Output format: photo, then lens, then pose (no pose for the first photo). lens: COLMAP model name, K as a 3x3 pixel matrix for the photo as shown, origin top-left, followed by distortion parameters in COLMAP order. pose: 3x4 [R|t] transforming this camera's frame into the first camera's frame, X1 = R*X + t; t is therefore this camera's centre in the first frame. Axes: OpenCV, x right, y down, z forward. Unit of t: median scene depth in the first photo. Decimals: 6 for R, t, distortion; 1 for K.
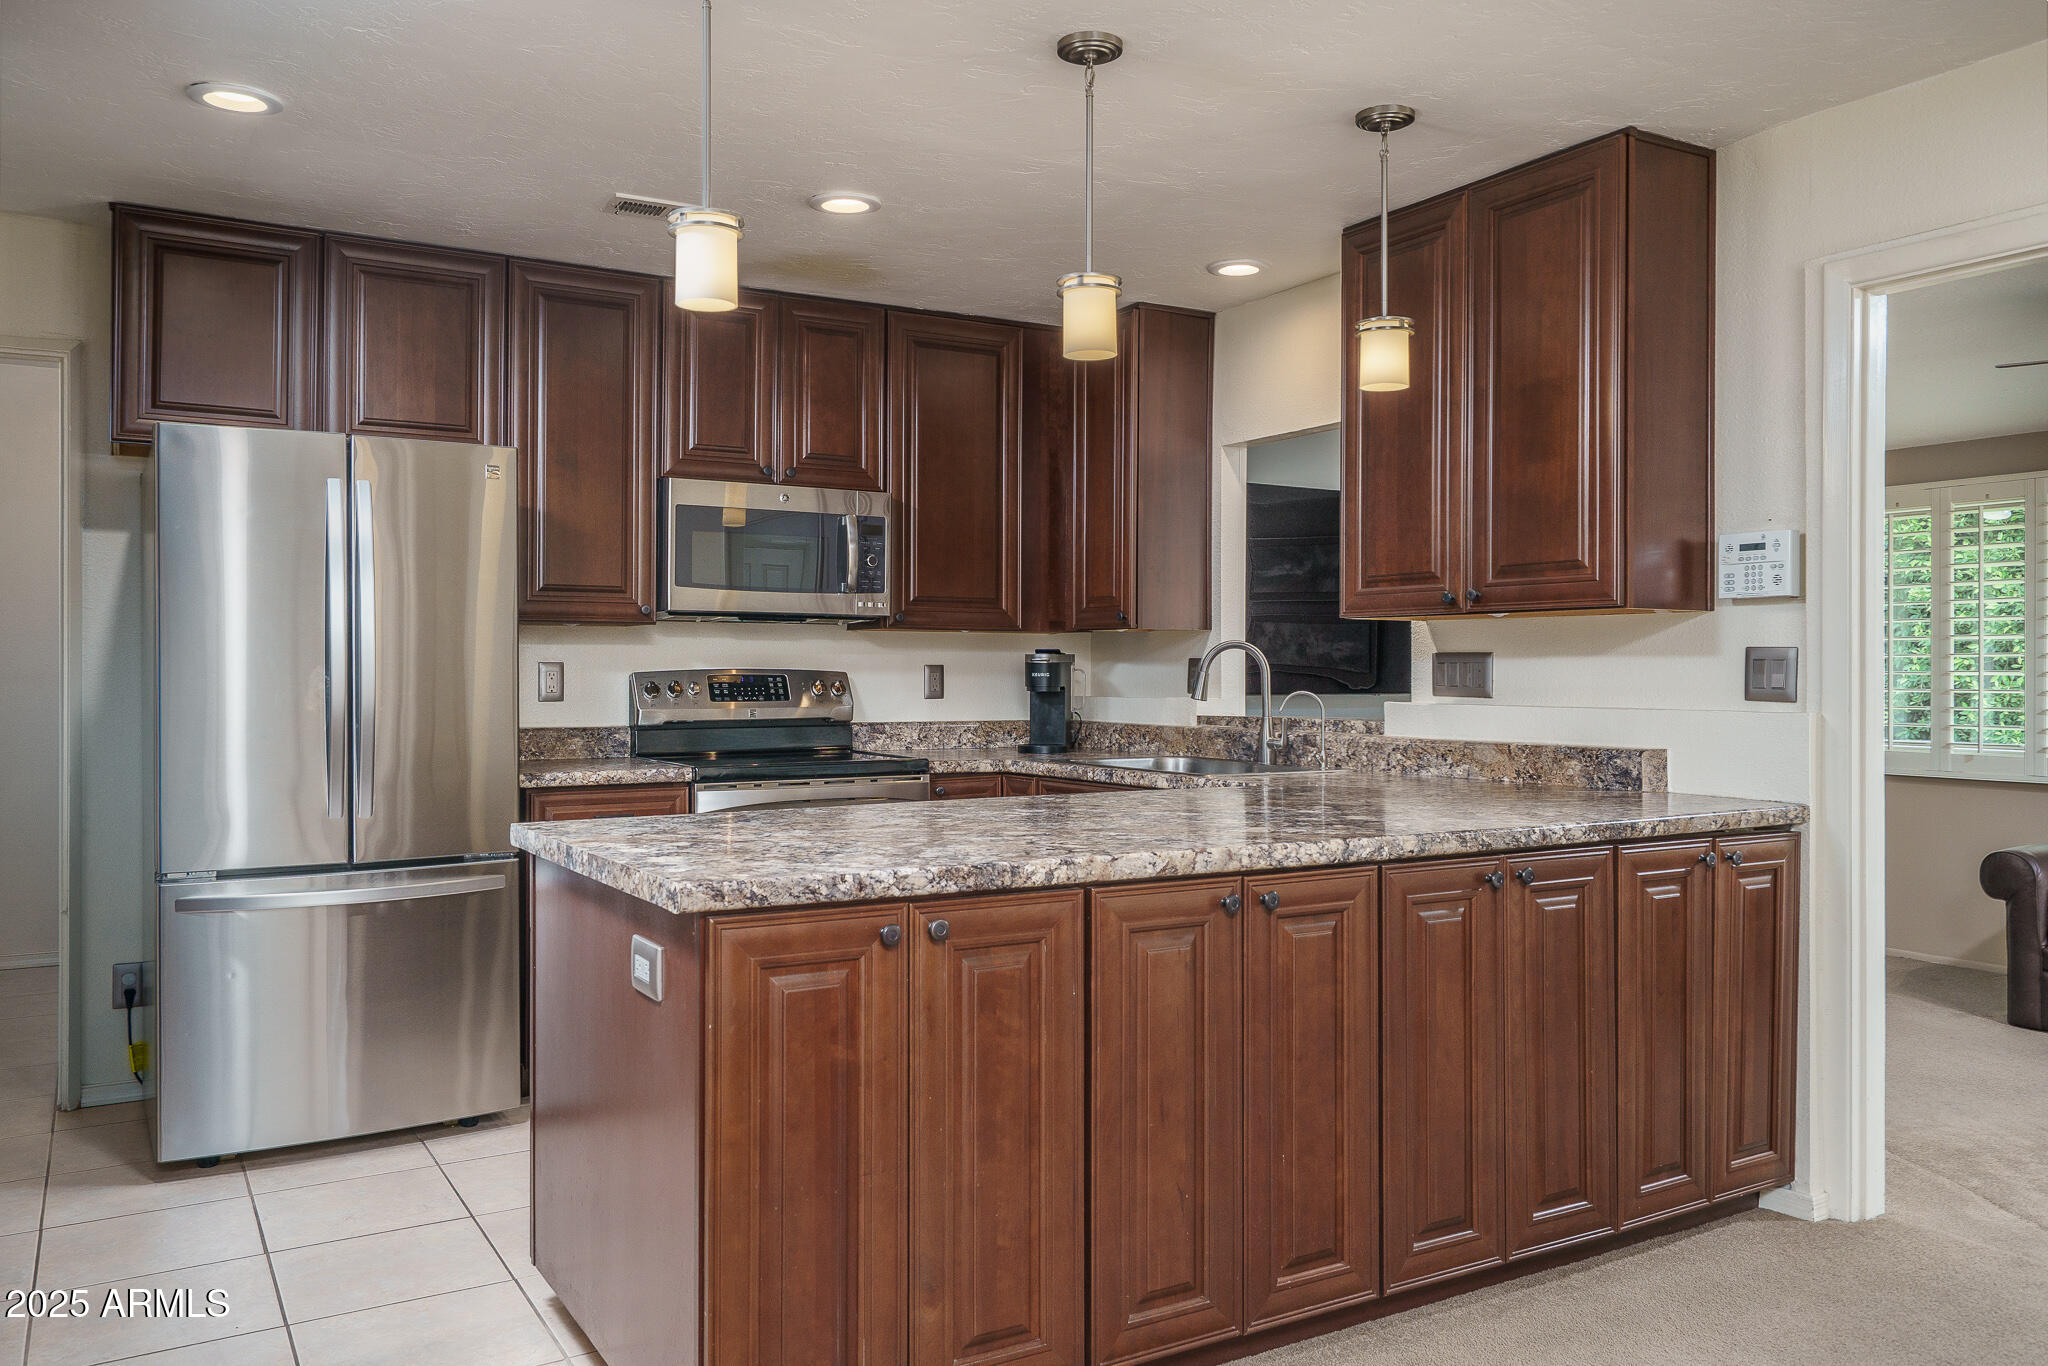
lens RADIAL K [[1545.1, 0, 1020.0], [0, 1545.1, 663.0], [0, 0, 1]] dist [-0.003915, -0.000590]
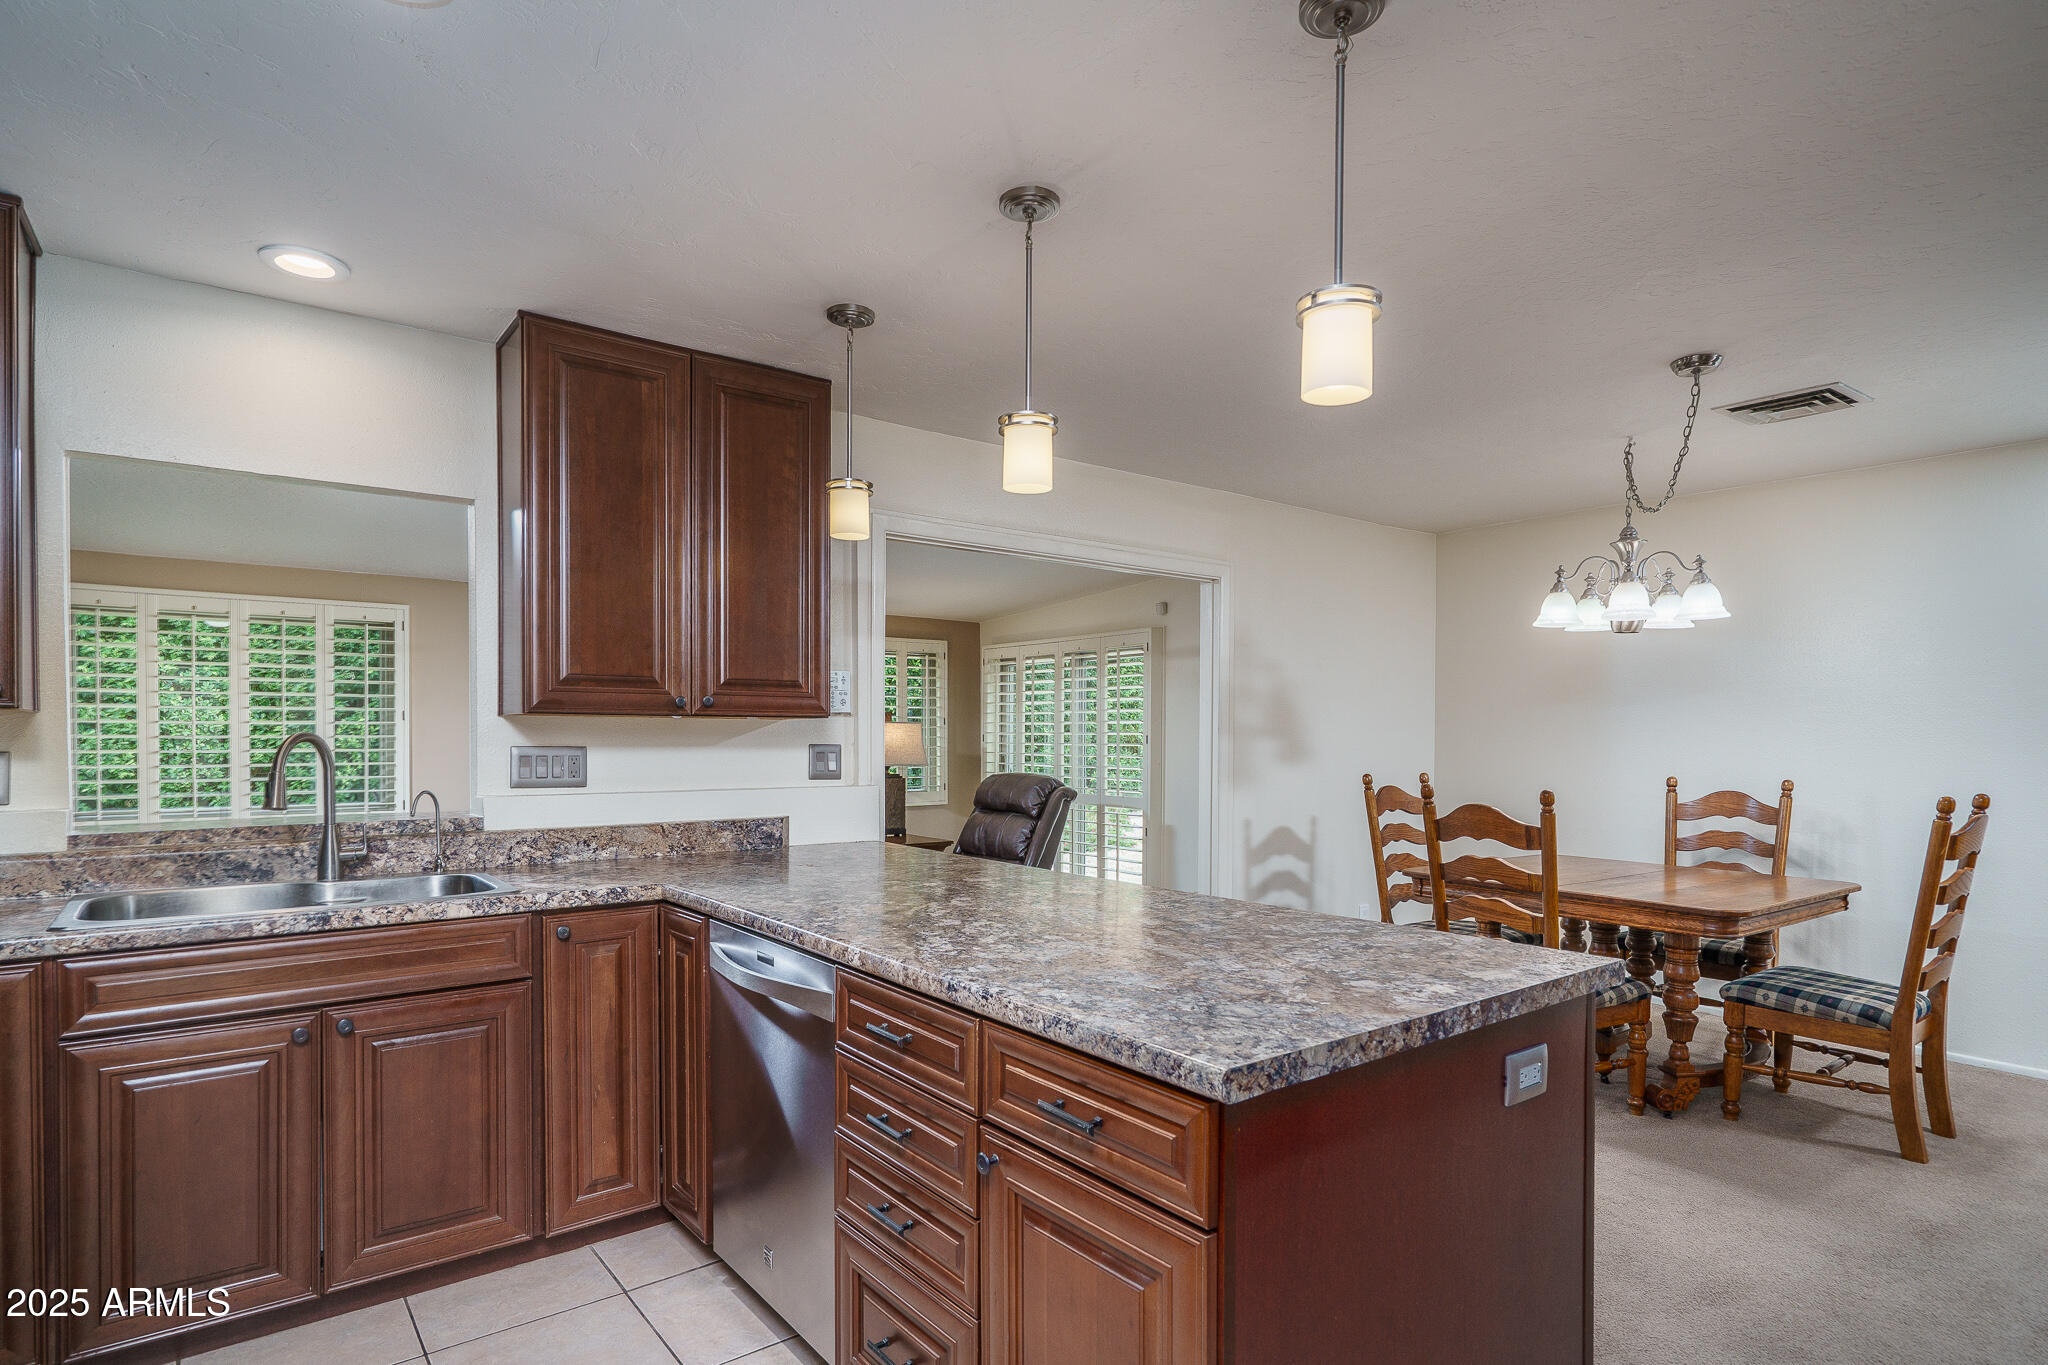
lens RADIAL K [[1054.6, 0, 1024.3], [0, 1054.6, 751.2], [0, 0, 1]] dist [0.001067, 0.000104]
pose [[-0.126507, -0.014743, 0.991856, -0.474806], [-0.010002, 0.999858, 0.013586, -0.016084], [-0.991915, -0.008201, -0.126636, 0.748434]]
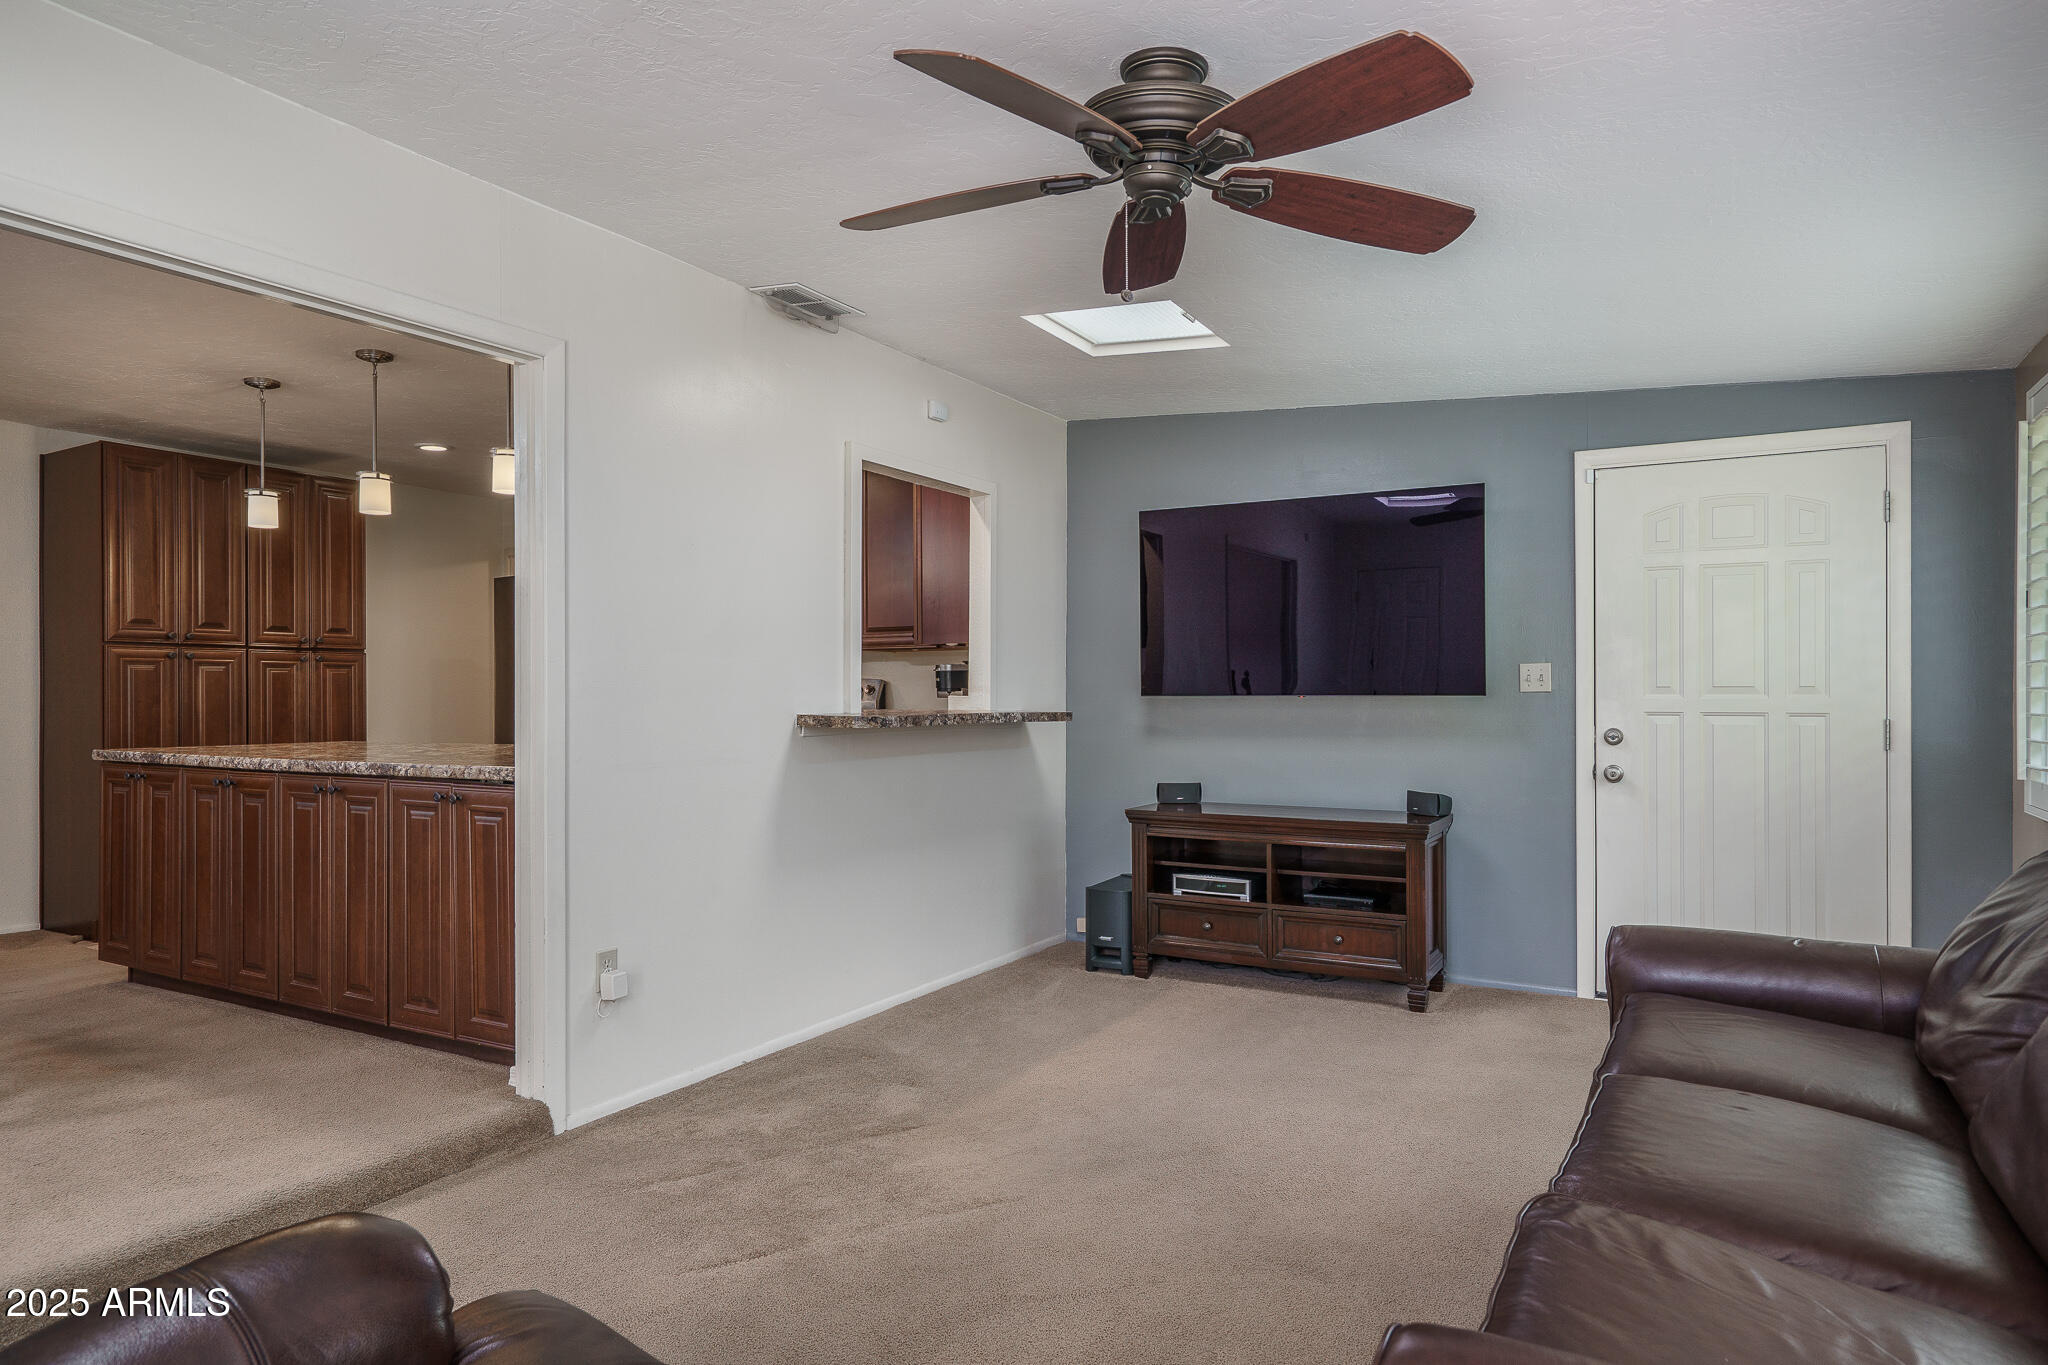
lens RADIAL K [[1213.2, 0, 1024.0], [0, 1213.2, 682.5], [0, 0, 1]] dist [0.004792, 0.001514]
pose [[0.485912, -0.010169, -0.873948, 1.223998], [0.008079, 0.999942, -0.007144, 0.022850], [0.873970, -0.003589, 0.485966, 0.663689]]
